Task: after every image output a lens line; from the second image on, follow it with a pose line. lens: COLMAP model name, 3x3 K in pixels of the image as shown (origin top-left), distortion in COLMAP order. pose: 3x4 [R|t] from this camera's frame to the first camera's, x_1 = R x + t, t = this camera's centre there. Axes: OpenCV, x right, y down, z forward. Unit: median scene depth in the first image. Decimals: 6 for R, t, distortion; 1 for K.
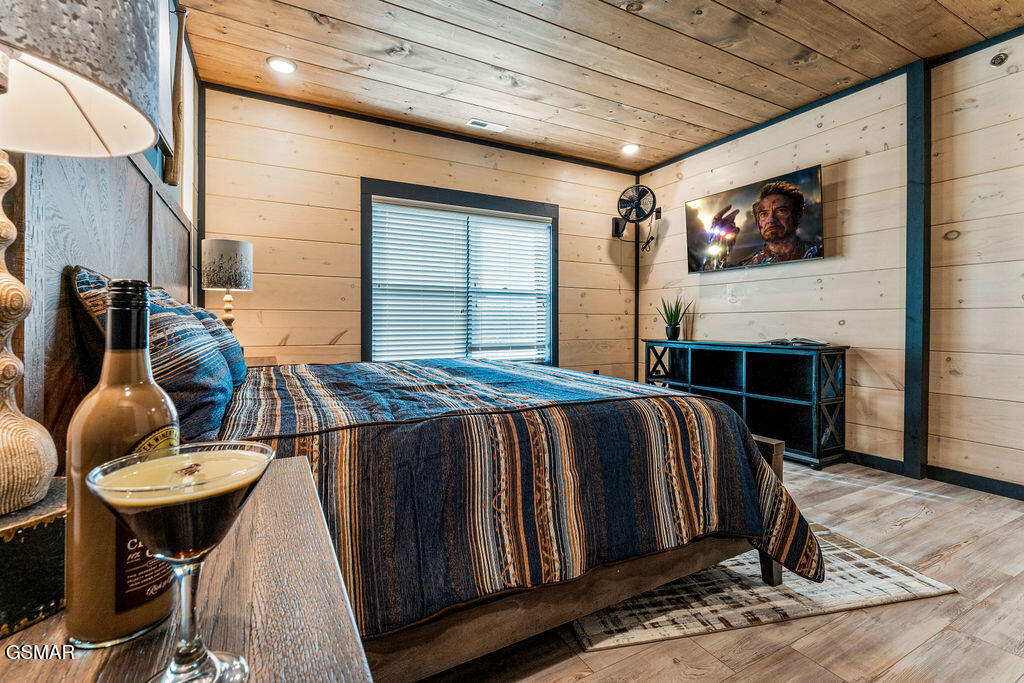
lens RADIAL K [[448.7, 0, 506.4], [0, 448.7, 324.5], [0, 0, 1]] dist [0.000452, 0.000395]
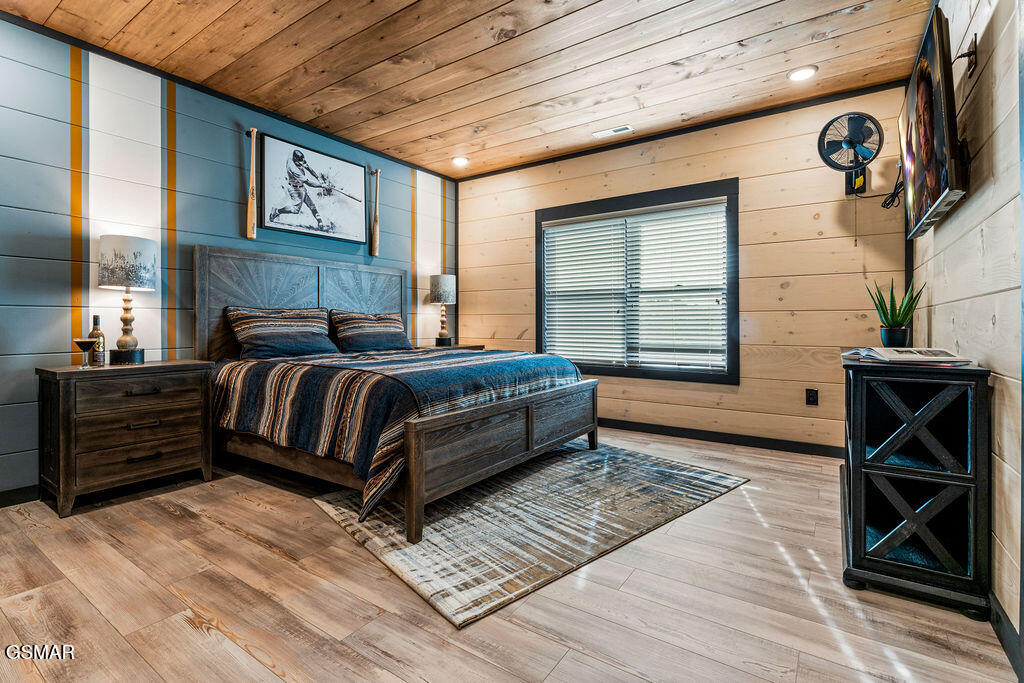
lens RADIAL K [[468.3, 0, 508.4], [0, 468.3, 326.8], [0, 0, 1]] dist [0.000497, 0.000376]
pose [[0.472125, 0.004494, -0.881520, 0.841871], [-0.002879, 0.999990, 0.003556, 0.002183], [0.881527, 0.000859, 0.472133, 0.298226]]
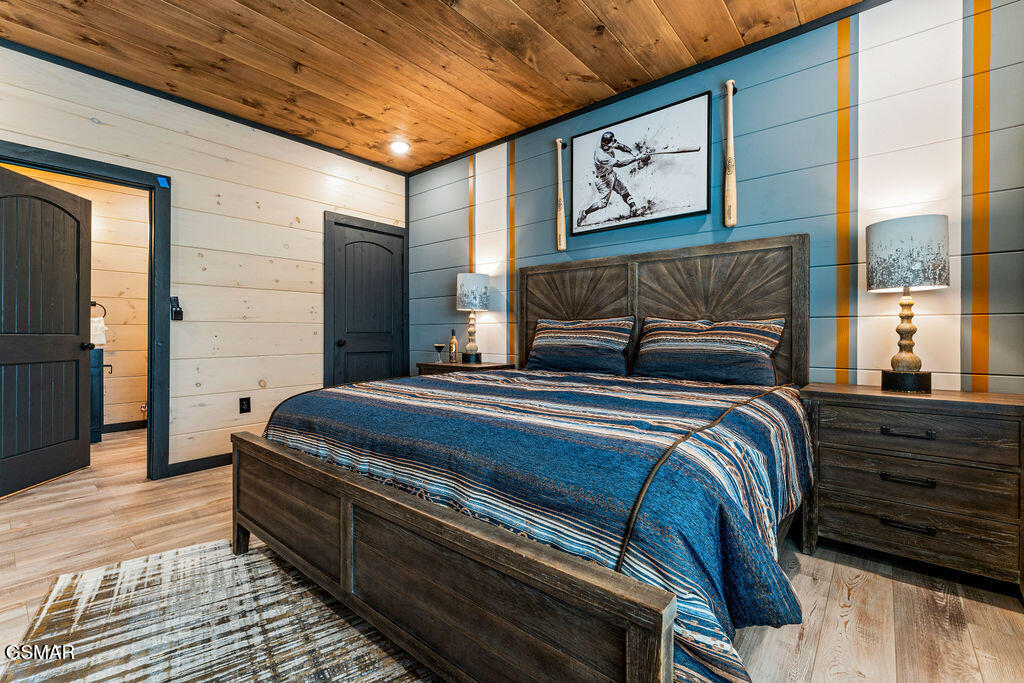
lens RADIAL K [[448.7, 0, 514.6], [0, 448.7, 335.1], [0, 0, 1]] dist [0.000452, 0.000395]
pose [[-0.922767, -0.000107, -0.385357, 0.177529], [-0.004489, 0.999935, 0.010470, -0.008815], [0.385331, 0.011391, -0.922708, 1.115031]]
